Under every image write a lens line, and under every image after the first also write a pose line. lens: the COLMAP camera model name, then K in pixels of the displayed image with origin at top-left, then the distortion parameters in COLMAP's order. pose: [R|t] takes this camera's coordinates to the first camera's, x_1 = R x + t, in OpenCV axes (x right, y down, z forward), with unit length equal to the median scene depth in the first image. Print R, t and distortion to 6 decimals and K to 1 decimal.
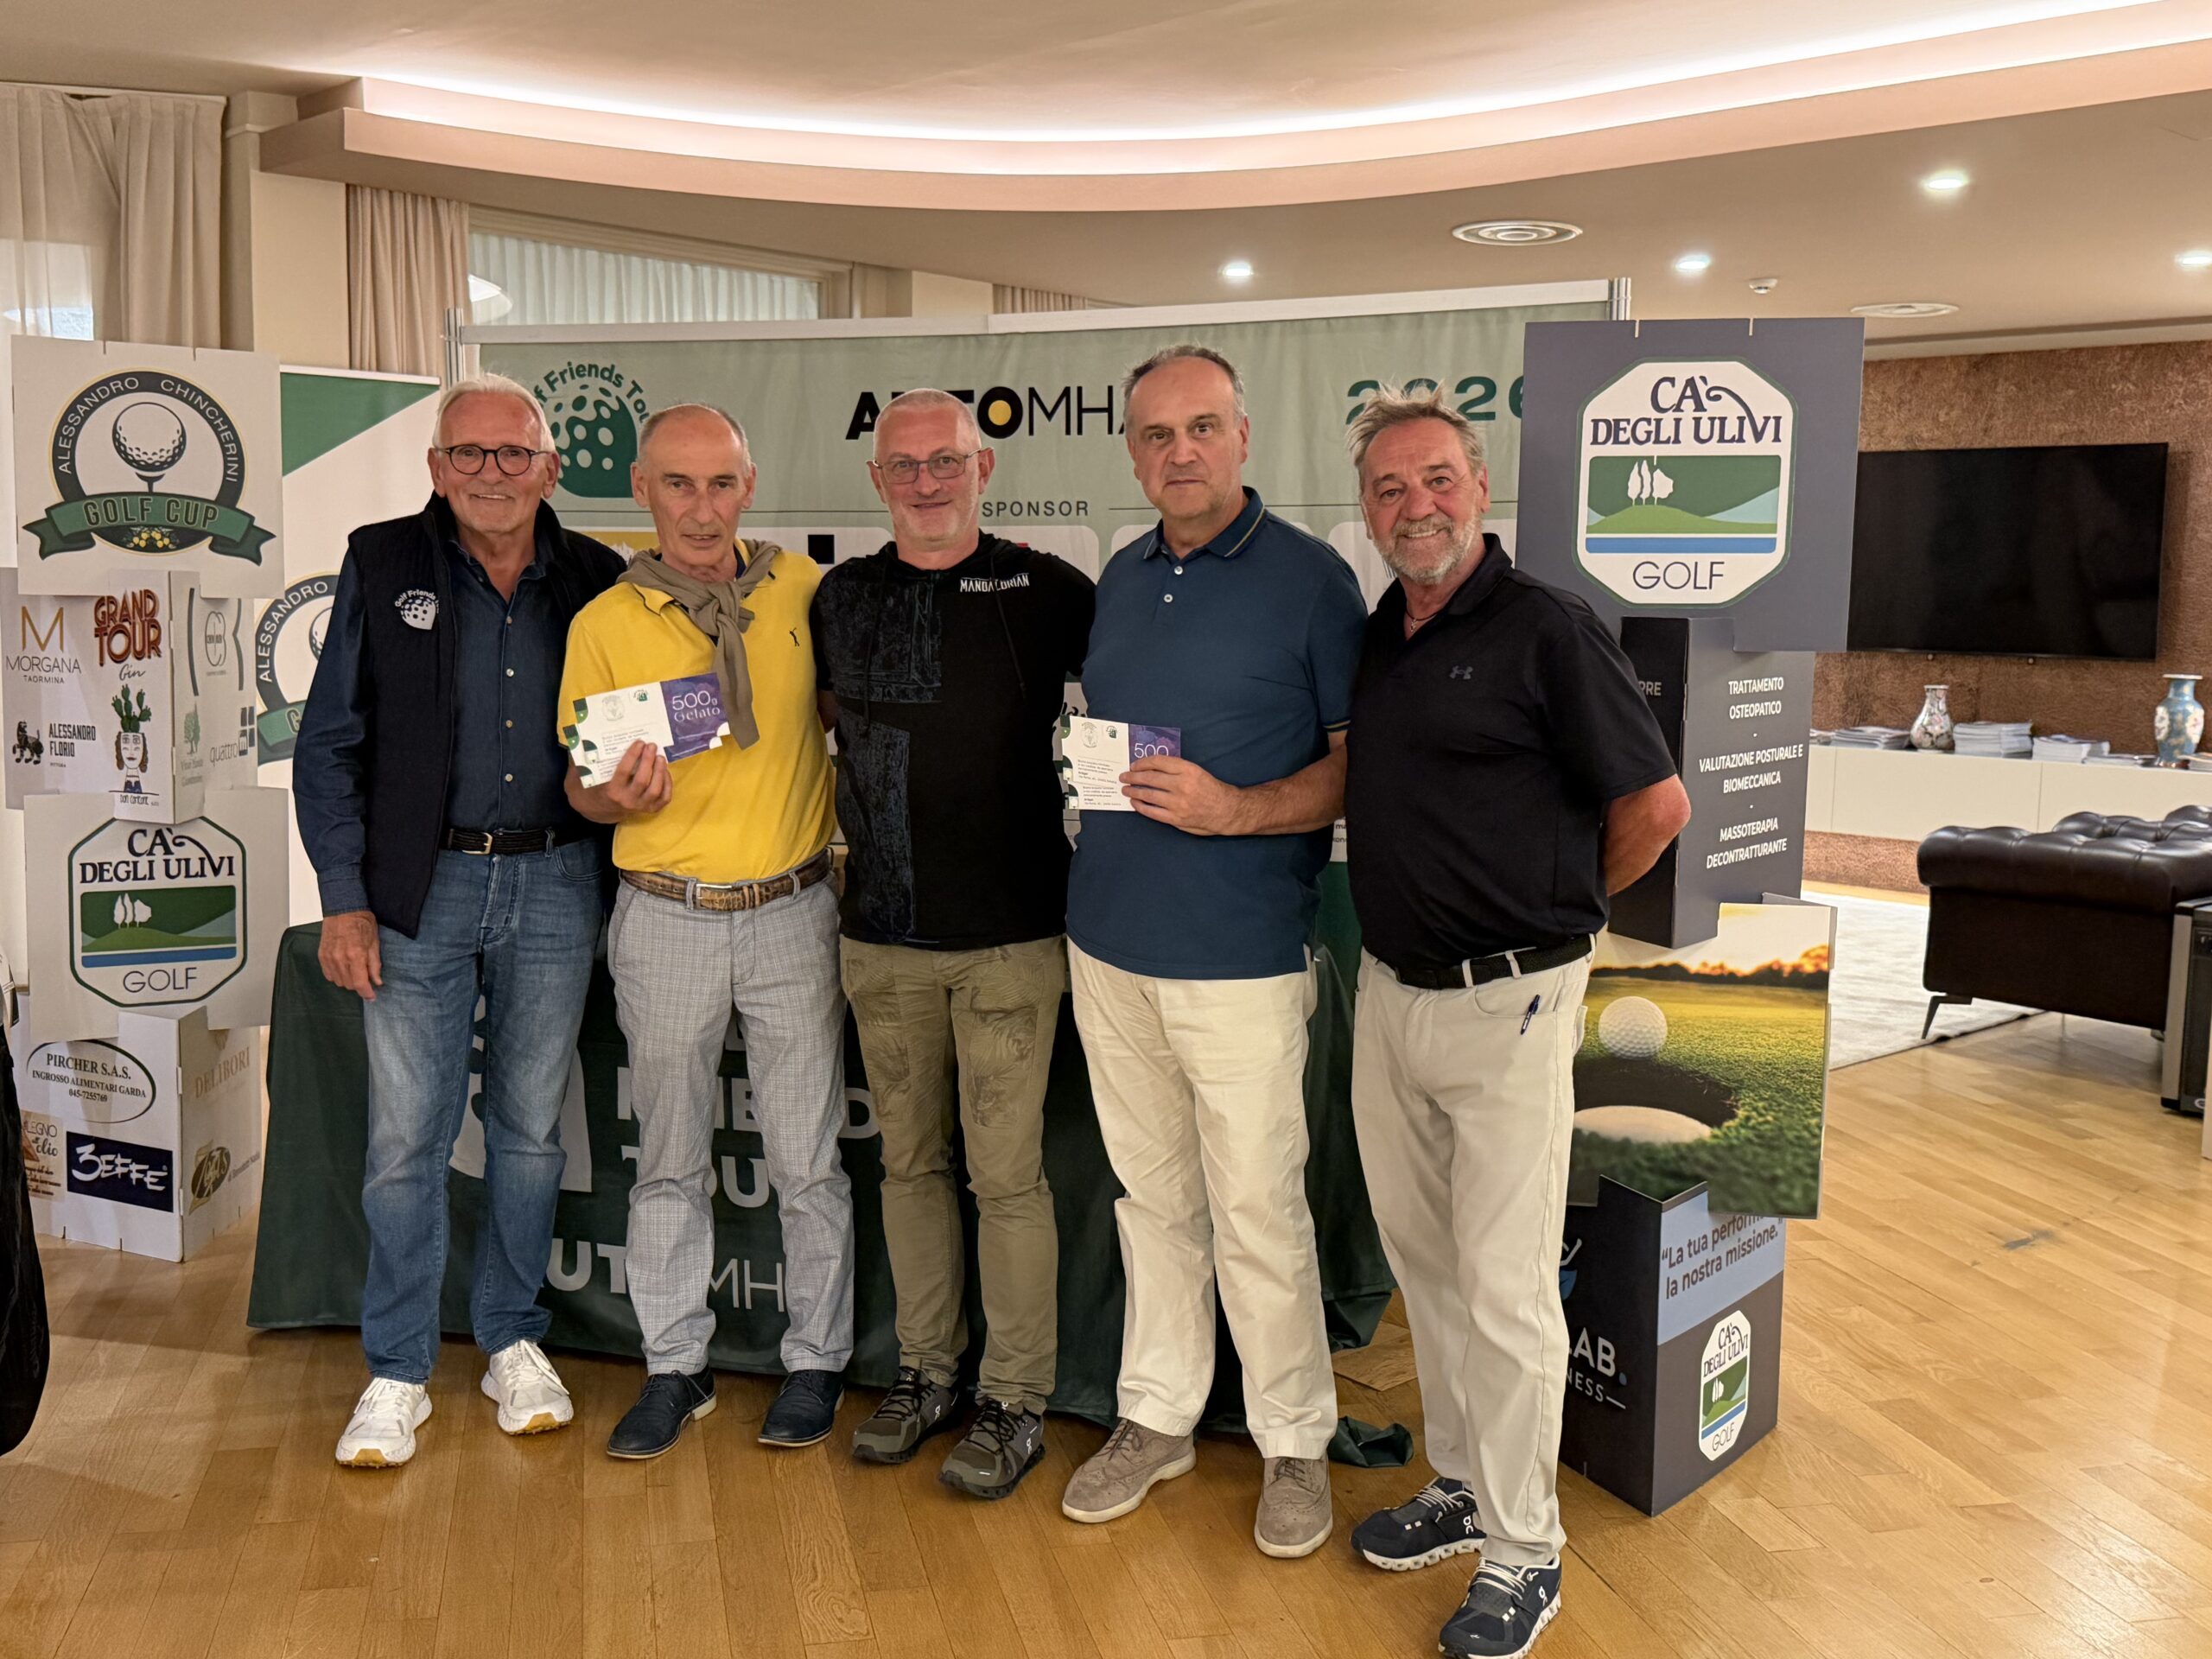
lens RADIAL K [[2182.5, 0, 1112.5], [0, 2182.5, 825.9], [0, 0, 1]] dist [0.204422, -0.484607]
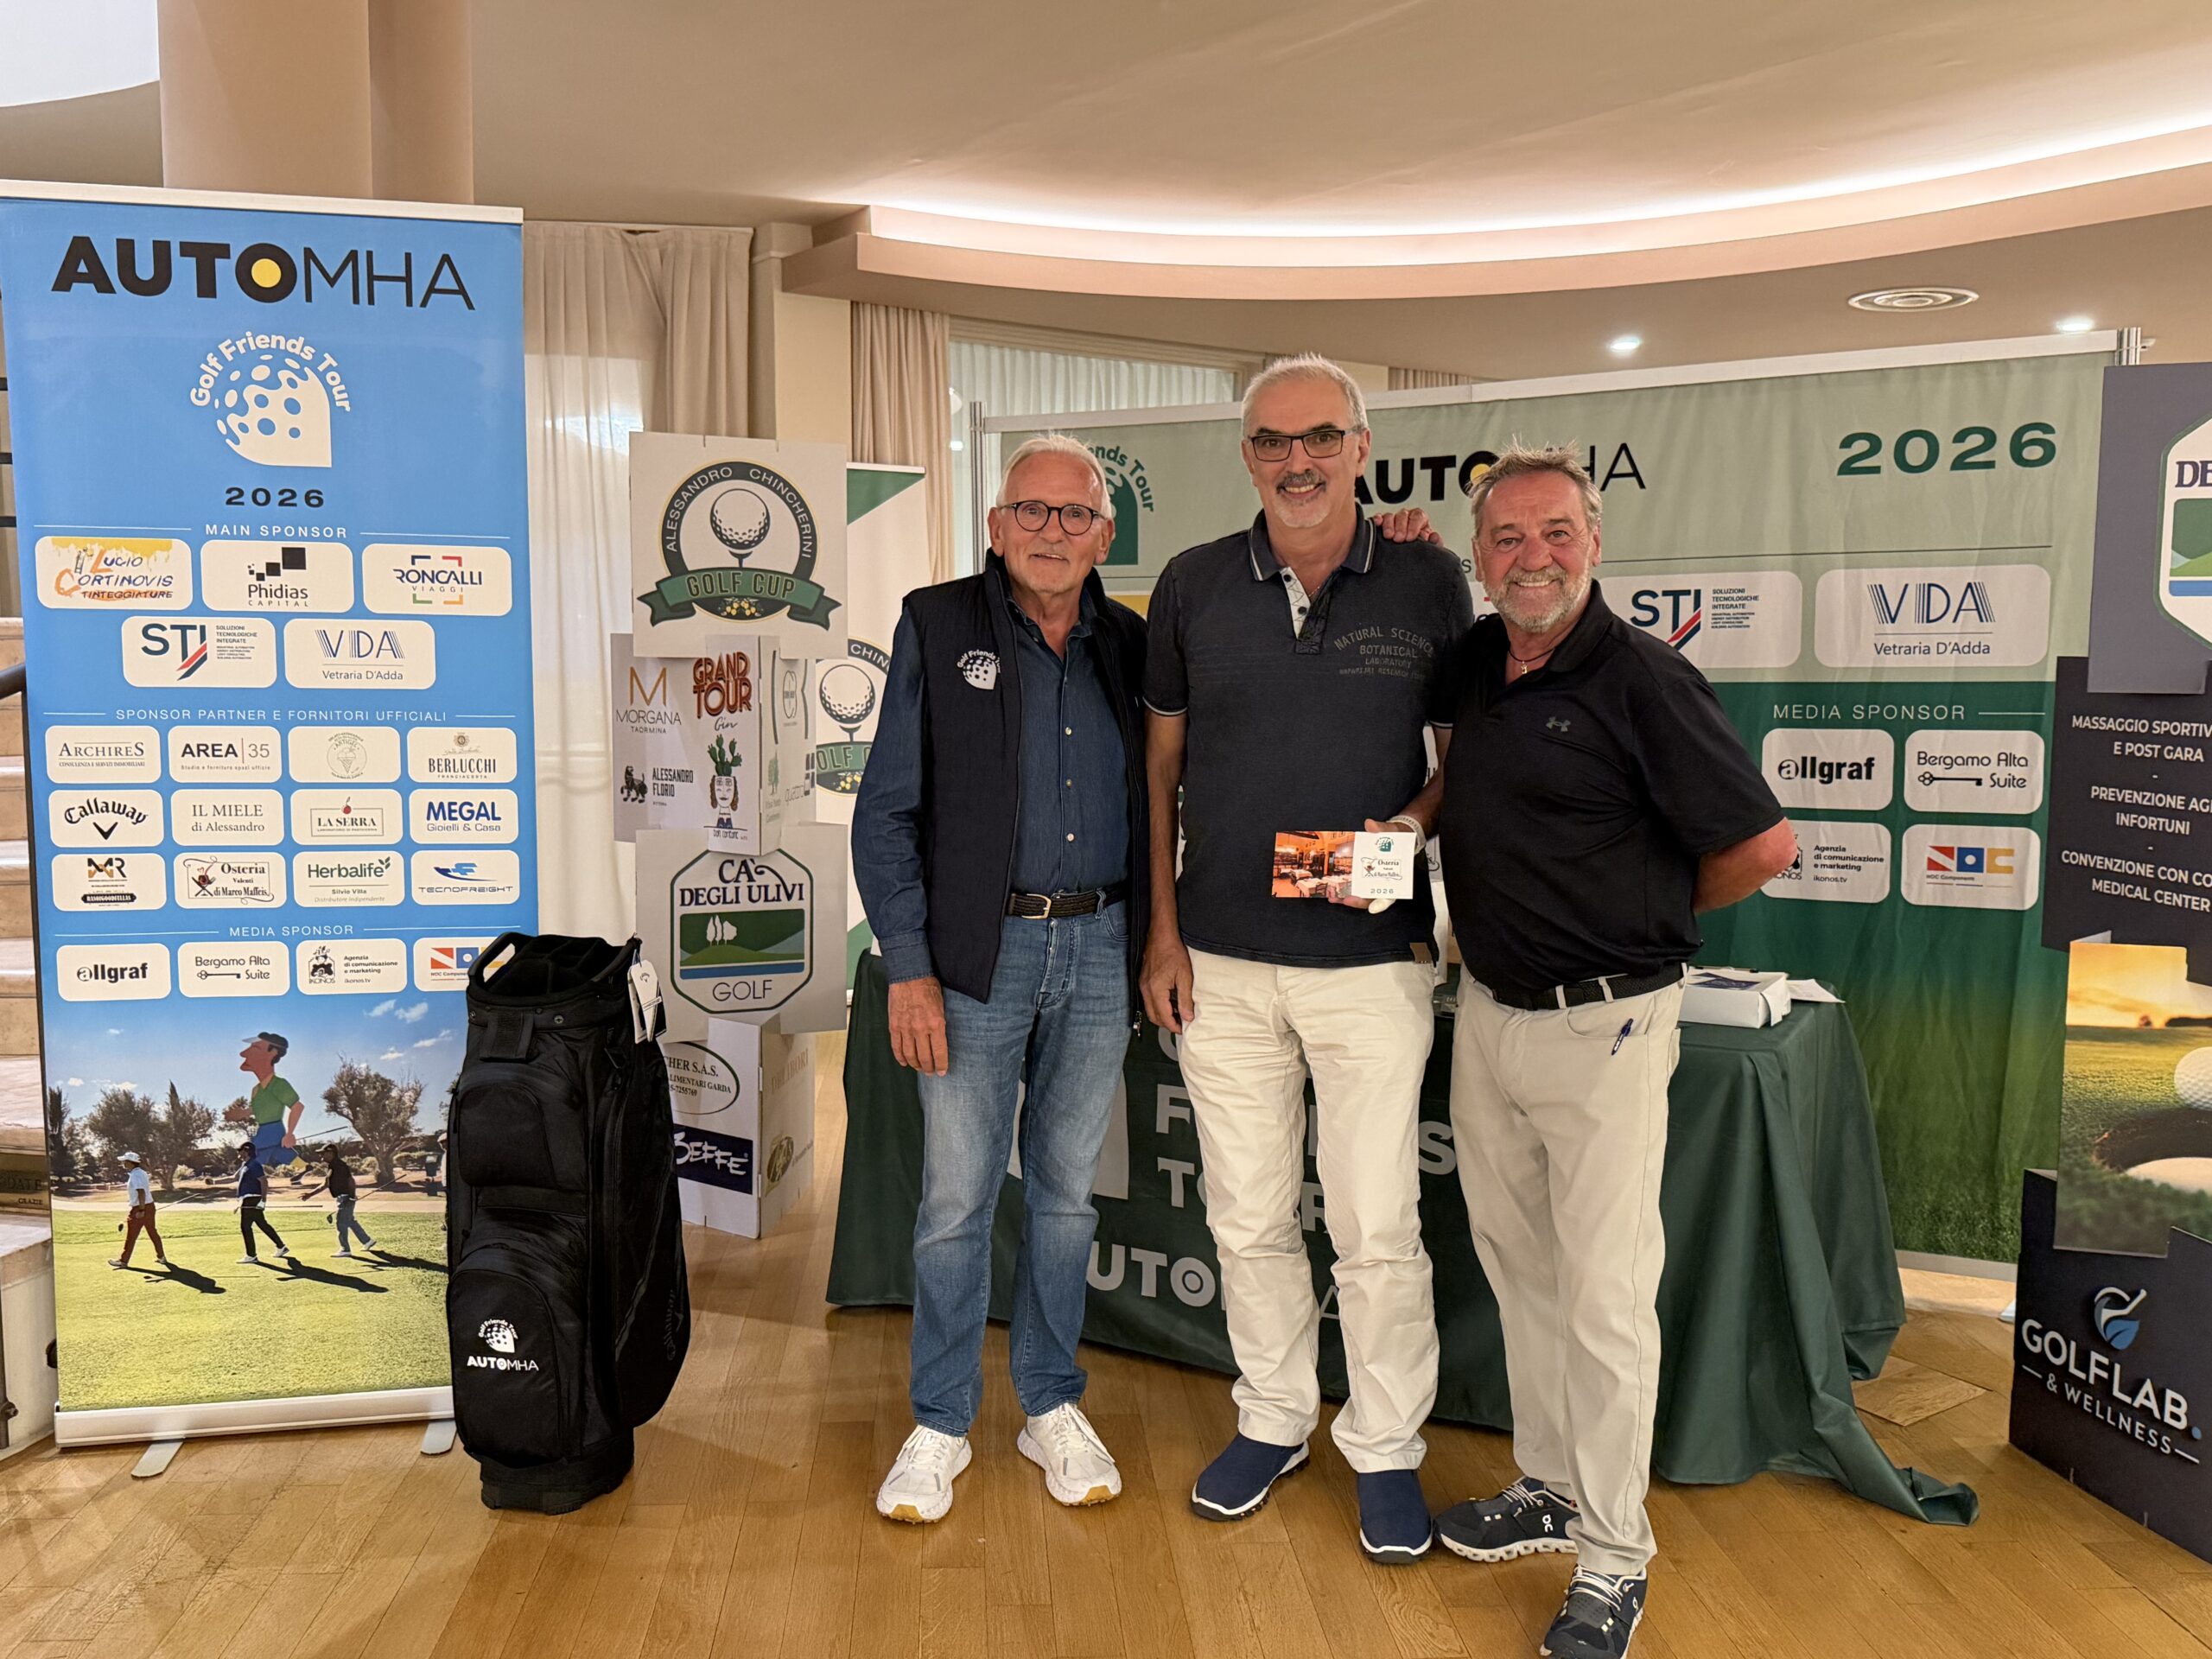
lens RADIAL K [[1894.8, 0, 1097.5], [0, 1894.8, 831.9], [0, 0, 1]] dist [0.174624, -0.383230]
pose [[0.987257, 0.005511, -0.159040, -0.092239], [-0.006893, 0.999943, -0.008142, -0.006275], [0.158986, 0.009135, 0.987239, 0.056481]]
